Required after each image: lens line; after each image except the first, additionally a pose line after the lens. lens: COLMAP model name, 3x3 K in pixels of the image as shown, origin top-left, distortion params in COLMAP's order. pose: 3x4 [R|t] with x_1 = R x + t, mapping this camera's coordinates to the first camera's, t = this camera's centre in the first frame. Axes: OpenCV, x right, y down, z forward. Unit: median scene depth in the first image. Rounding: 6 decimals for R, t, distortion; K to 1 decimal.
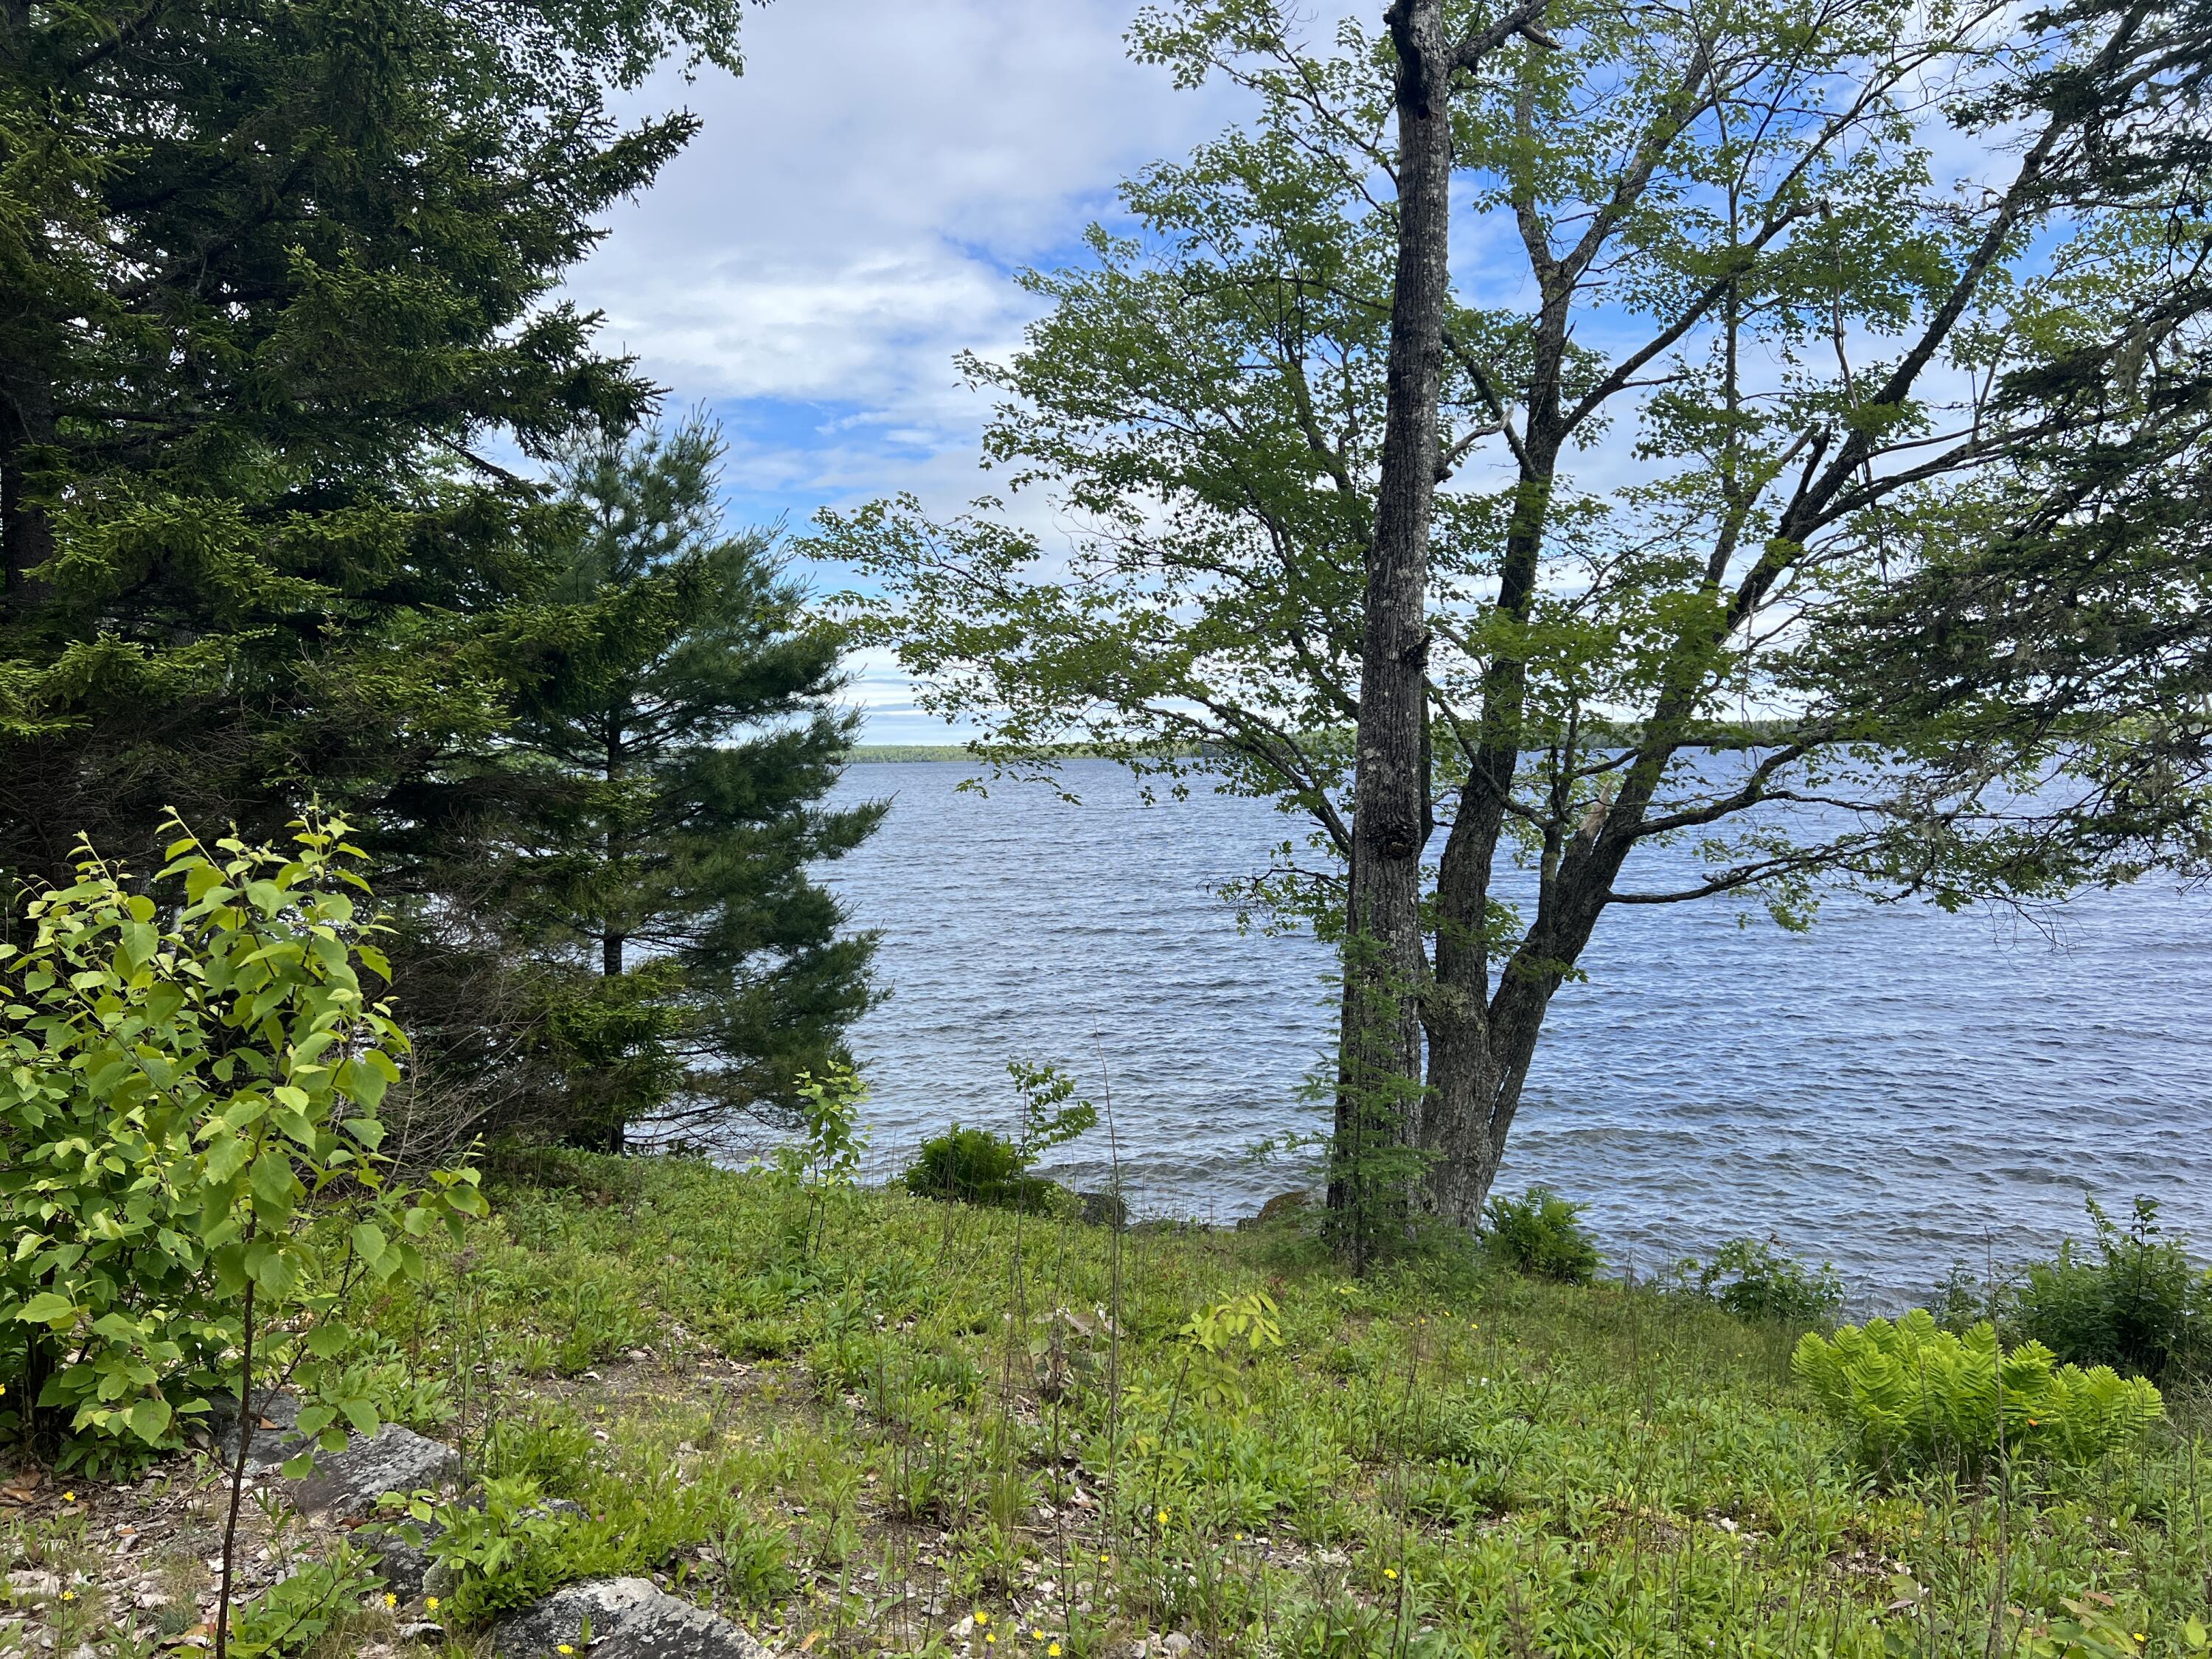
lens RADIAL K [[1670.1, 0, 1108.6], [0, 1670.1, 825.8], [0, 0, 1]] dist [0.049810, -0.057776]
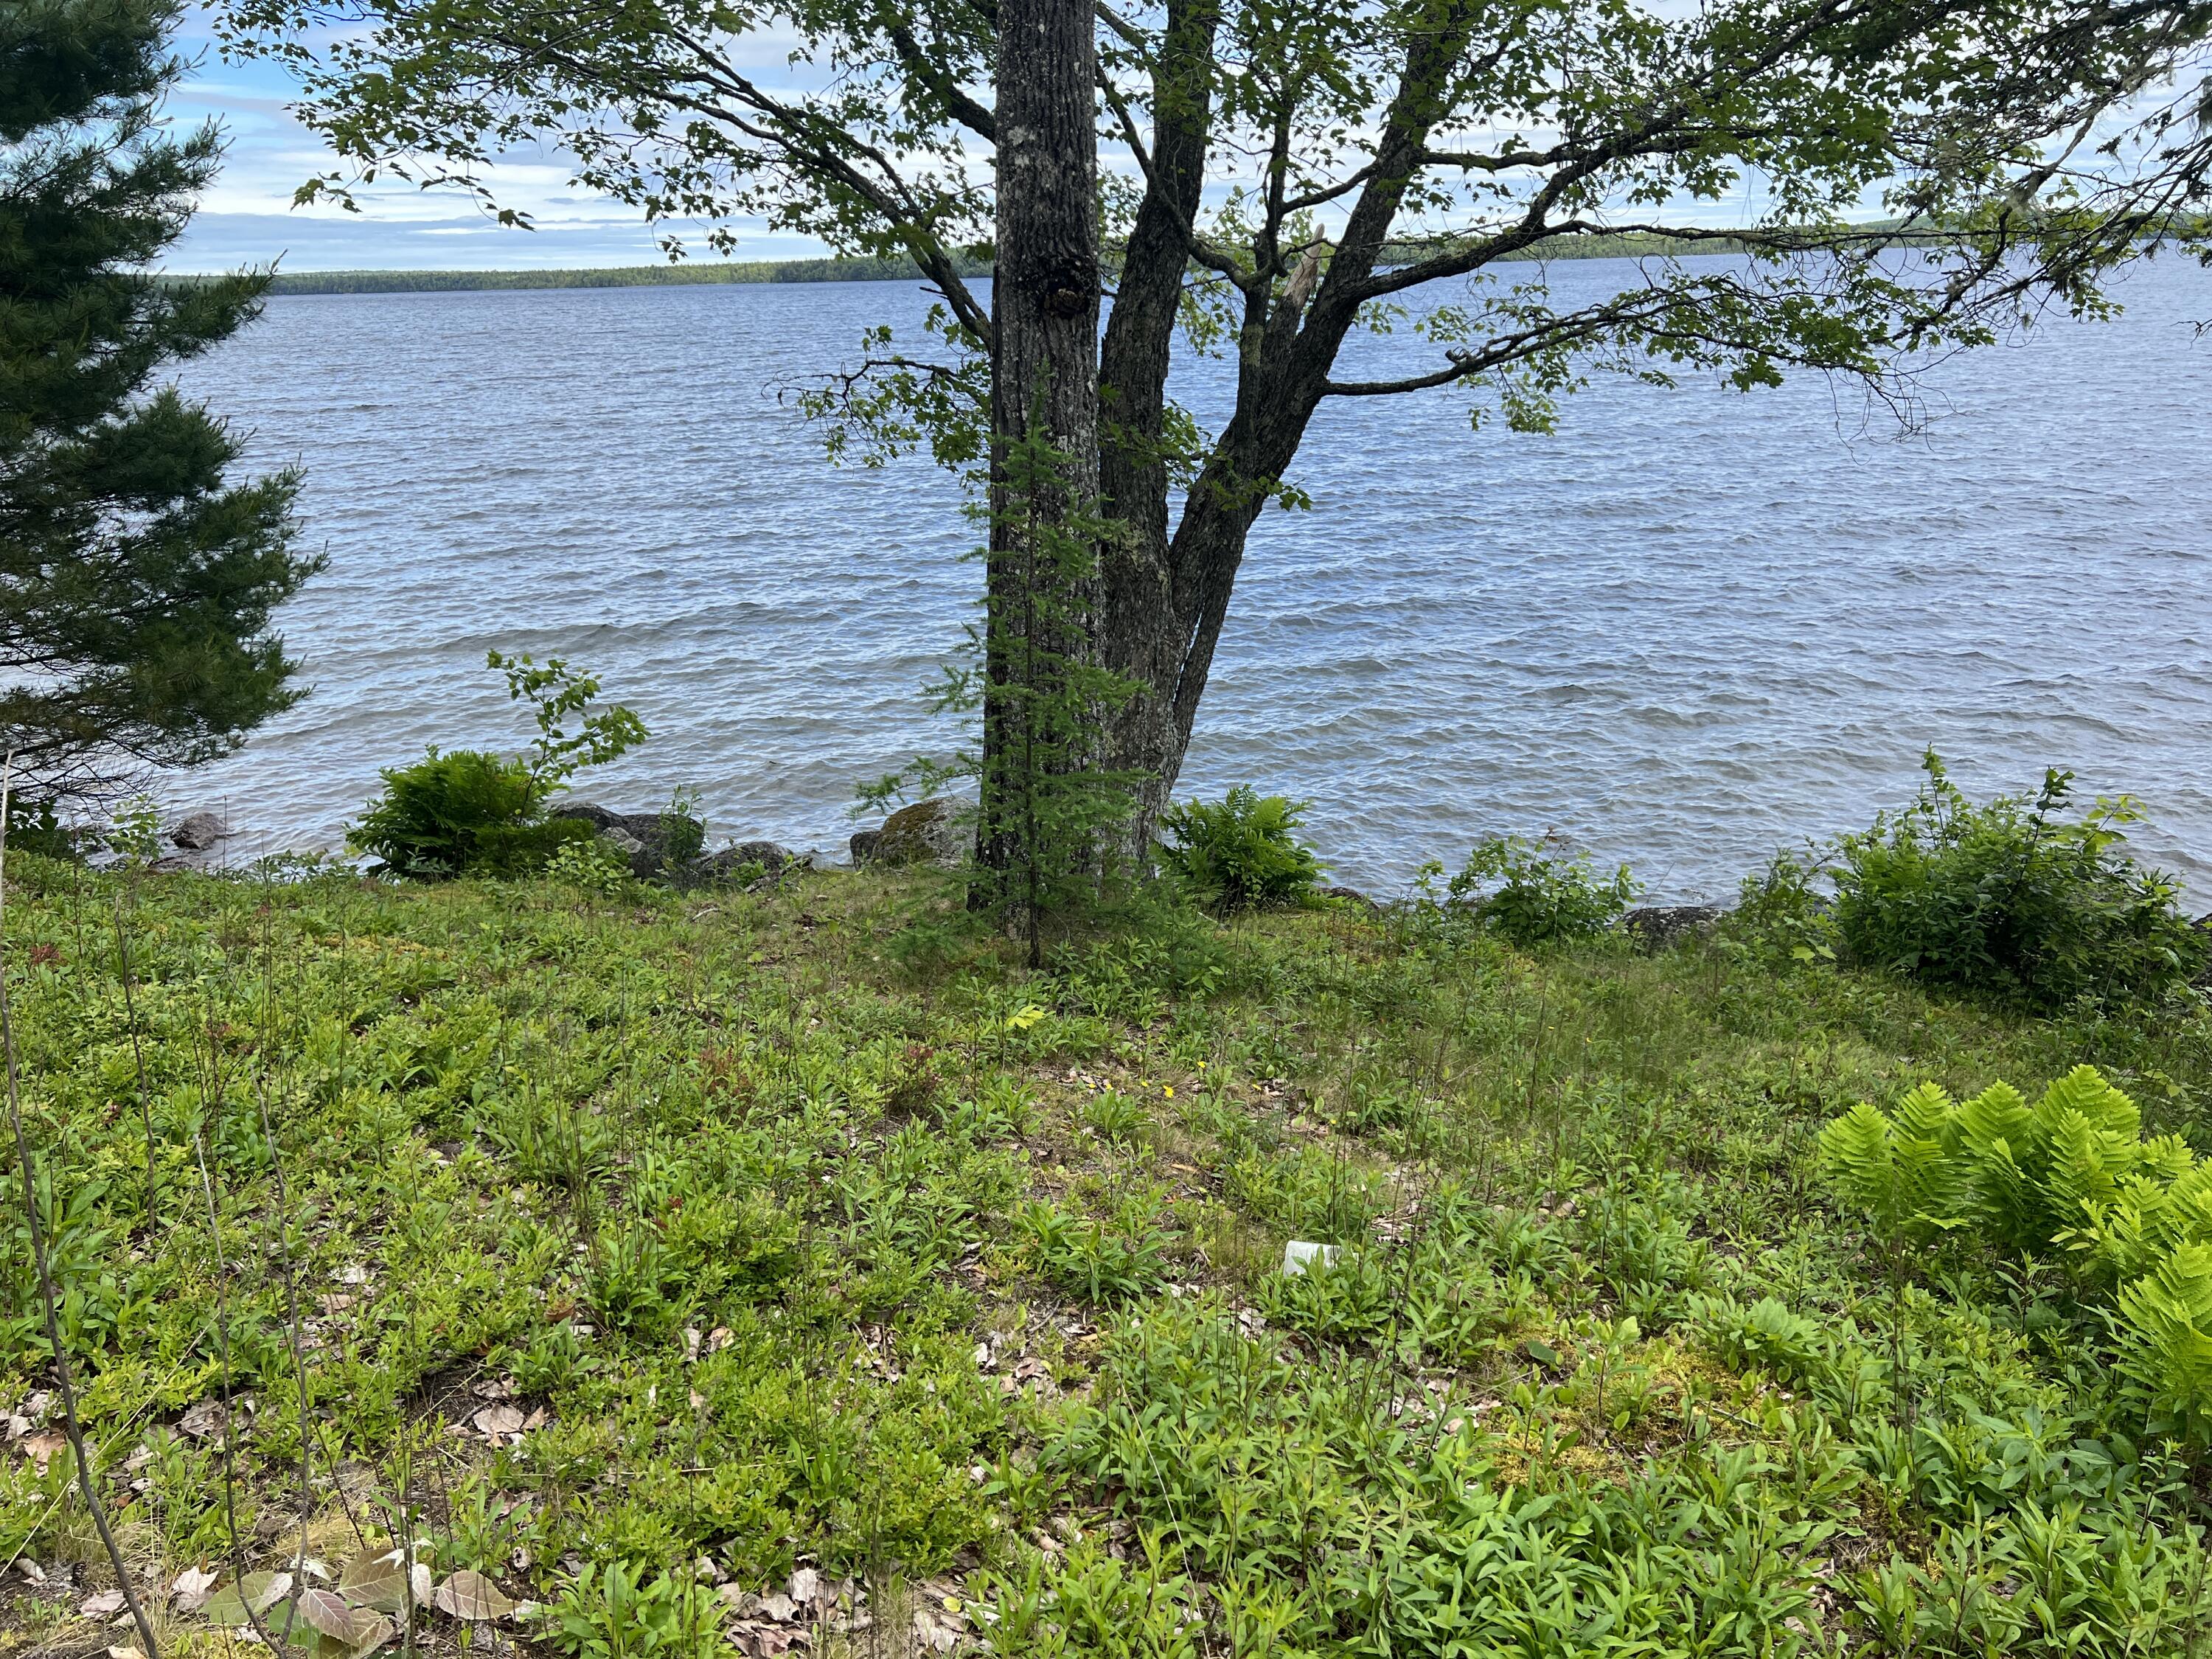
lens RADIAL K [[1670.1, 0, 1108.6], [0, 1670.1, 825.8], [0, 0, 1]] dist [0.049810, -0.057776]
pose [[0.972170, -0.081240, 0.219739, 0.056775], [0.019283, 0.962515, 0.270542, 0.056496], [-0.233481, -0.258775, 0.937295, 0.599253]]
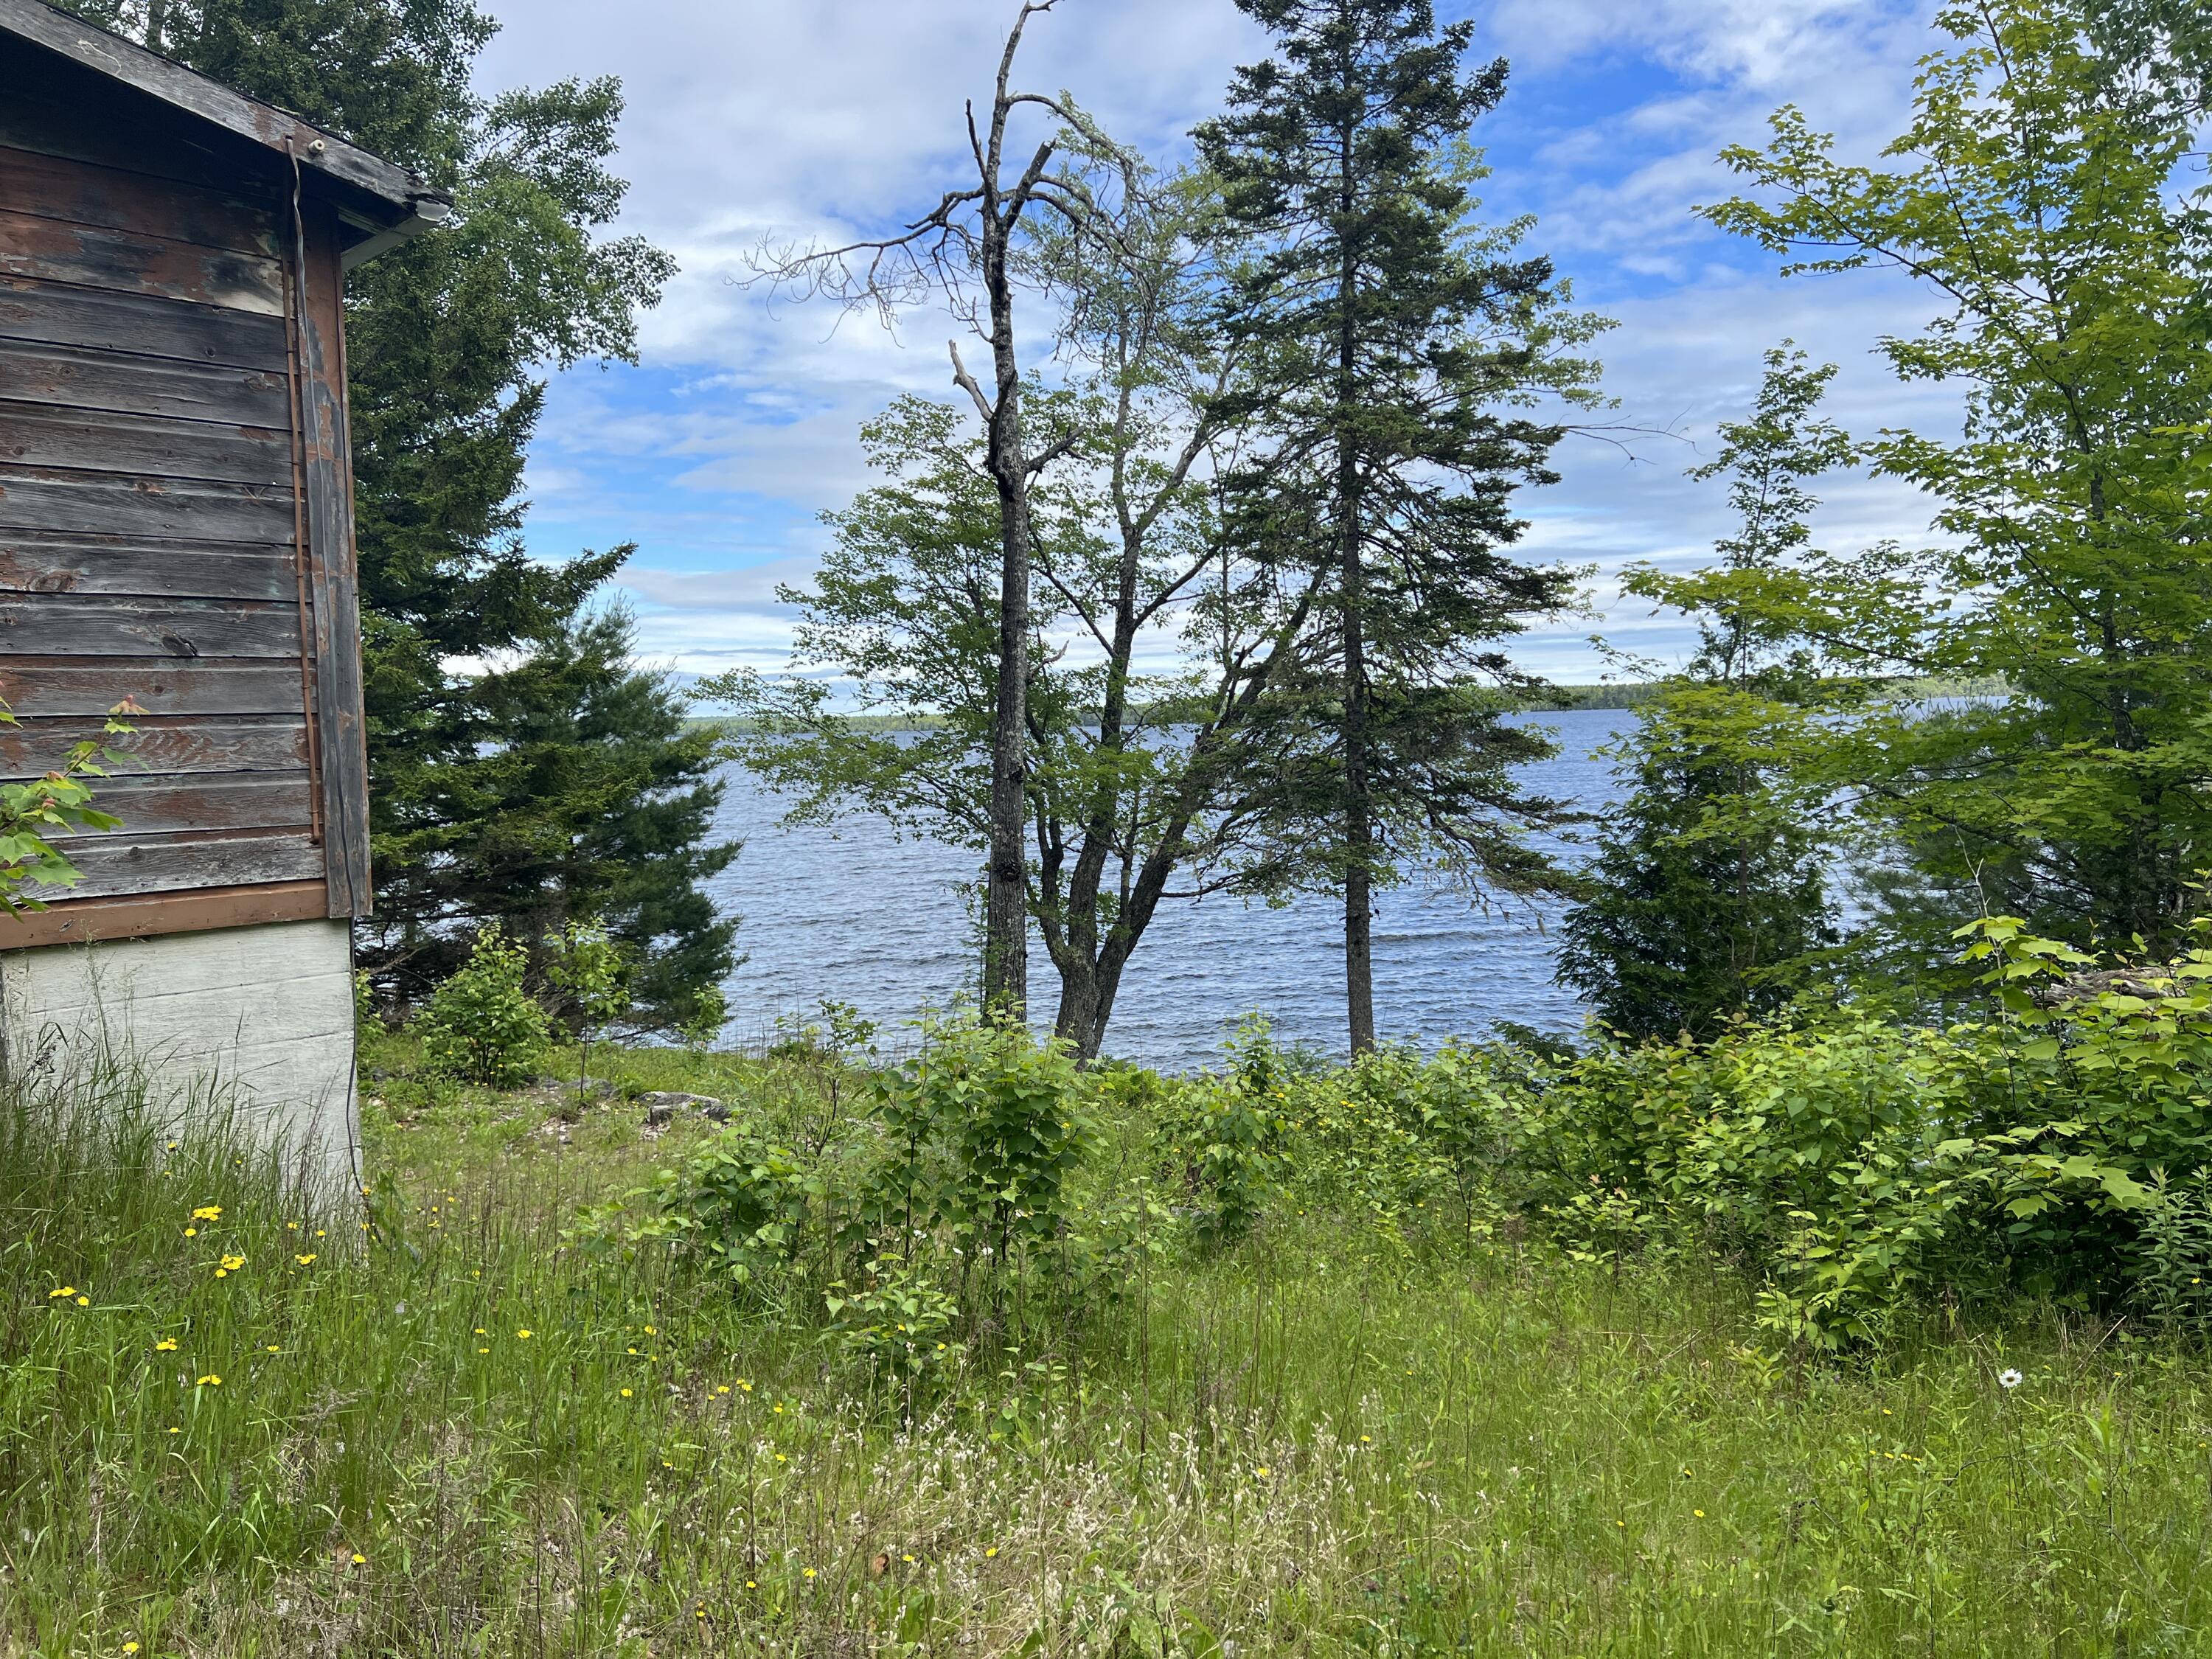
lens RADIAL K [[1670.1, 0, 1108.6], [0, 1670.1, 825.8], [0, 0, 1]] dist [0.049810, -0.057776]
pose [[0.997568, -0.015631, 0.067925, 0.259257], [0.013863, 0.999555, 0.026419, -0.157623], [-0.068307, -0.025413, 0.997341, -1.487730]]
